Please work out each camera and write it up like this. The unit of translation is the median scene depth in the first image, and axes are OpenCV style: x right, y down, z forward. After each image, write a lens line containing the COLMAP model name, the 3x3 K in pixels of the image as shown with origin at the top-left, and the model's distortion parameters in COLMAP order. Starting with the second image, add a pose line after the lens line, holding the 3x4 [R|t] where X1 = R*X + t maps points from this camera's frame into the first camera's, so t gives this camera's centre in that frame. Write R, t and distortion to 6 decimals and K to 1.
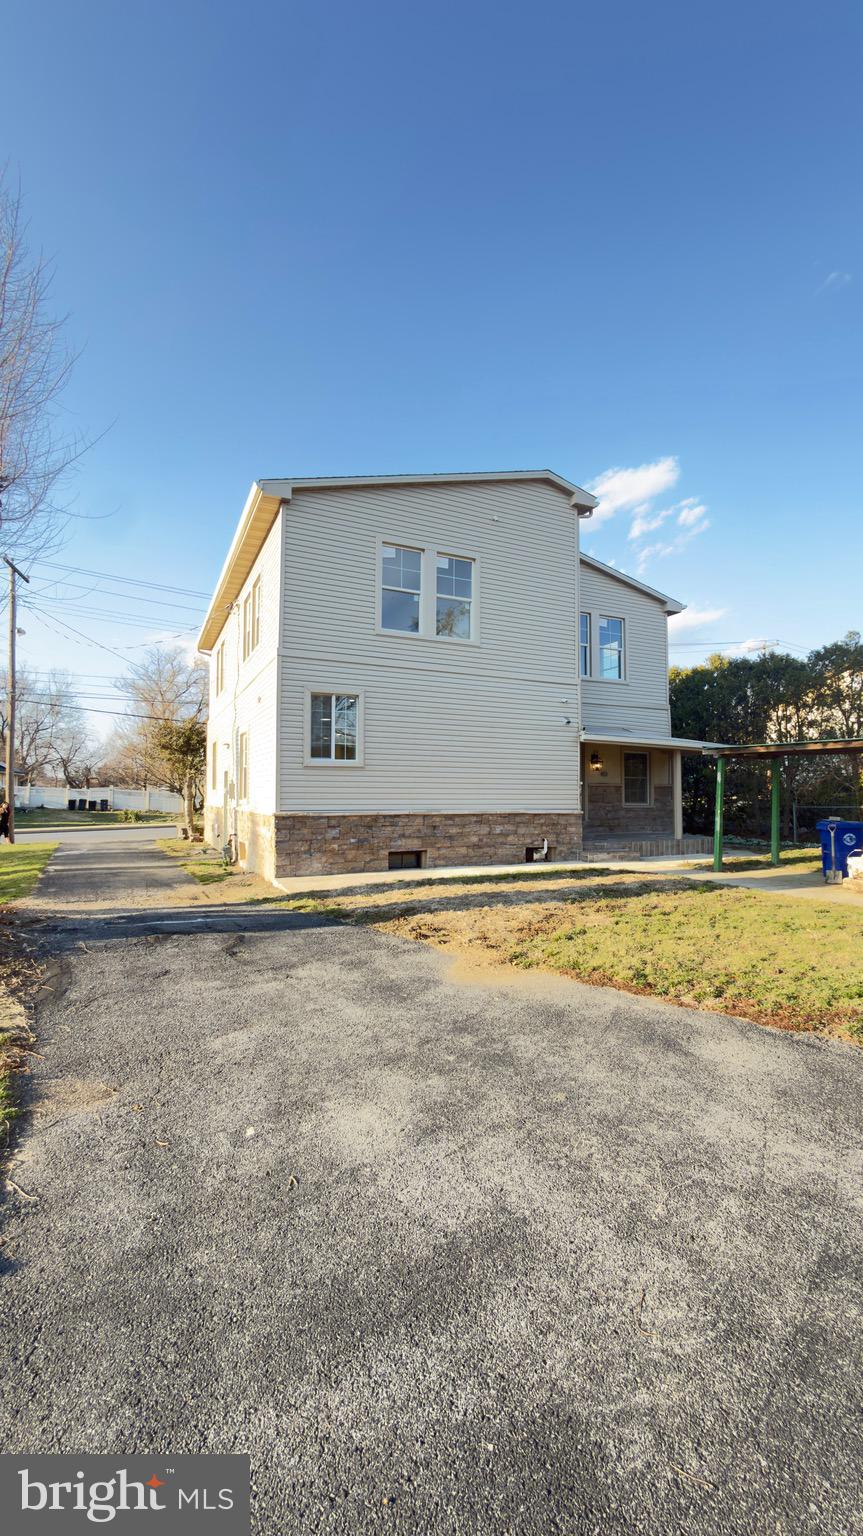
lens RADIAL K [[613.8, 0, 431.5], [0, 613.8, 768.0], [0, 0, 1]] dist [-0.002380, -0.000114]
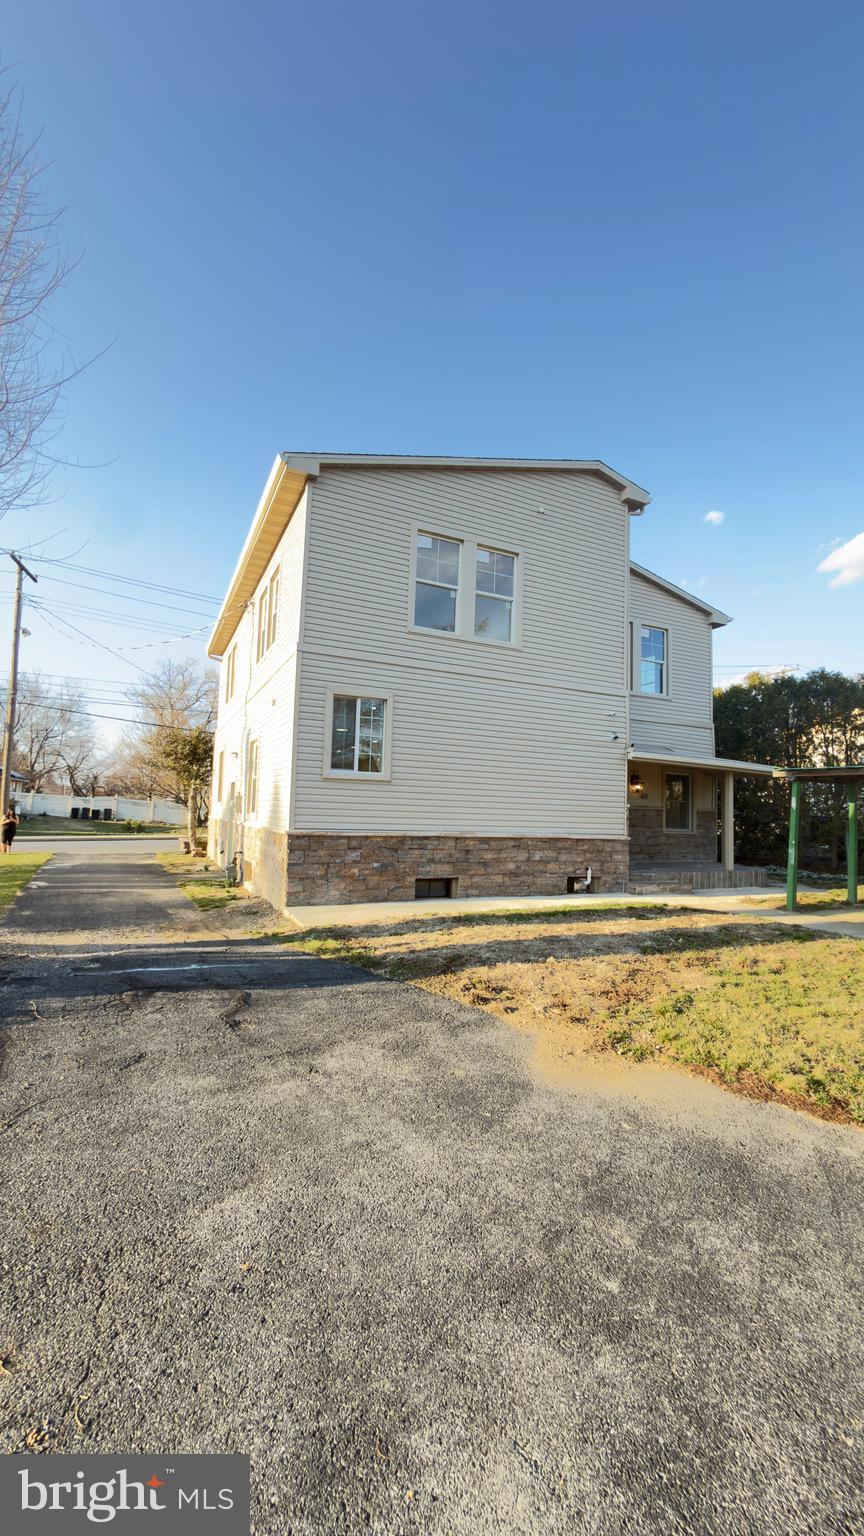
lens RADIAL K [[613.8, 0, 432.0], [0, 613.8, 768.0], [0, 0, 1]] dist [-0.002380, -0.000114]
pose [[0.999571, 0.027422, -0.010253, -0.039745], [-0.027715, 0.999175, -0.029673, 0.004455], [0.009431, 0.029945, 0.999507, 0.116212]]
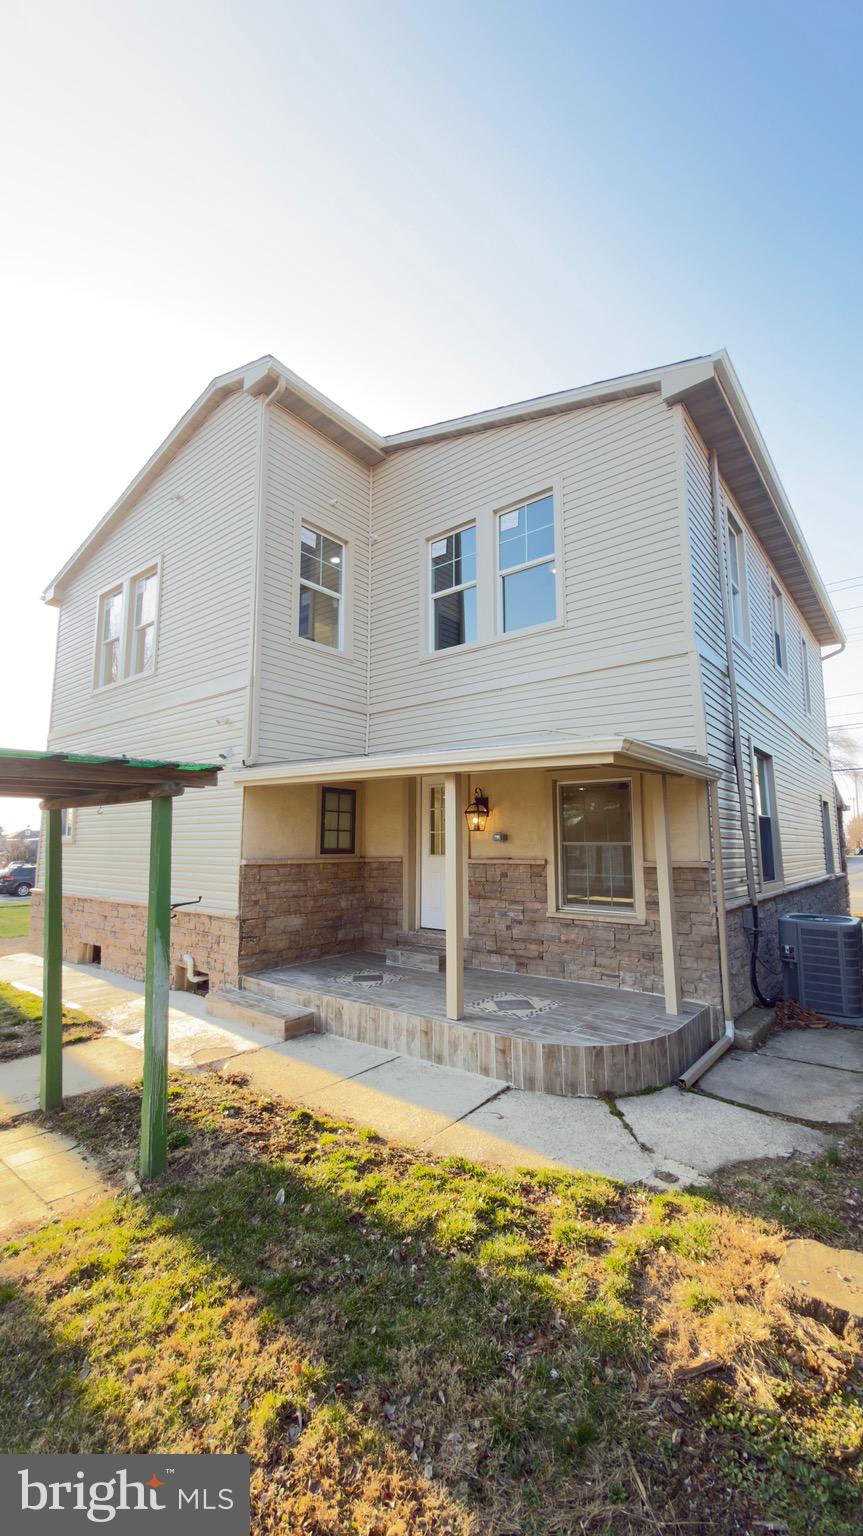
lens RADIAL K [[613.8, 0, 431.5], [0, 613.8, 768.0], [0, 0, 1]] dist [-0.002380, -0.000114]
pose [[0.432738, -0.118772, -0.893662, 0.977392], [0.036513, 0.992779, -0.114264, 0.012469], [0.900780, 0.016816, 0.433950, 1.099410]]
